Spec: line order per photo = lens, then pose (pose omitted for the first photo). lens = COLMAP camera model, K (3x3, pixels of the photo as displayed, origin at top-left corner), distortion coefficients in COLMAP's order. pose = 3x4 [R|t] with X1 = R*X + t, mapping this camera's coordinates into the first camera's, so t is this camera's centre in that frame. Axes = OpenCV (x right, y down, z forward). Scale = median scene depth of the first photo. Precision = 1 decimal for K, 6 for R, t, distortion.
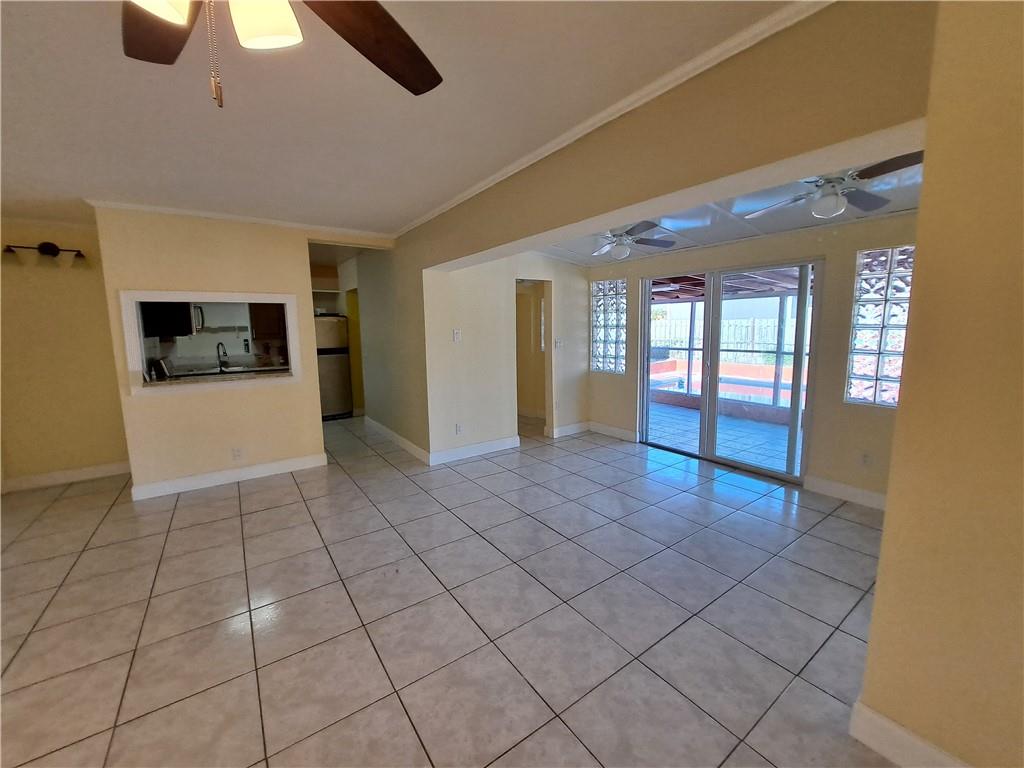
lens RADIAL K [[406.1, 0, 501.3], [0, 406.1, 373.3], [0, 0, 1]] dist [-0.003368, -0.002001]
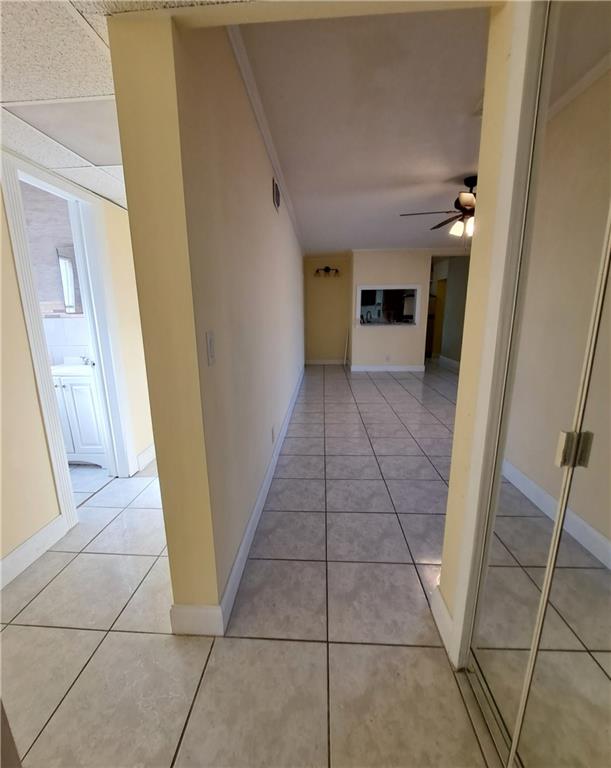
lens RADIAL K [[339.4, 0, 306.5], [0, 339.4, 390.5], [0, 0, 1]] dist [0.017355, -0.000090]
pose [[0.800970, 0.144158, -0.581089, 0.078216], [-0.072886, 0.986838, 0.144353, 0.099571], [0.594251, -0.073269, 0.800935, -0.595170]]
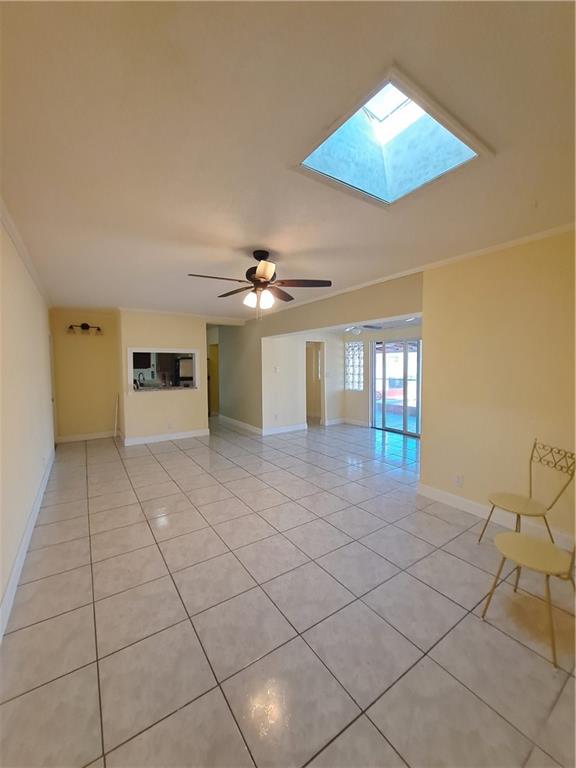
lens RADIAL K [[304.6, 0, 291.5], [0, 304.6, 378.9], [0, 0, 1]] dist [-0.003368, -0.002001]
pose [[0.999894, 0.009792, 0.010757, -0.044579], [-0.009001, 0.997419, -0.071237, 0.049205], [-0.011426, 0.071133, 0.997401, -0.416736]]
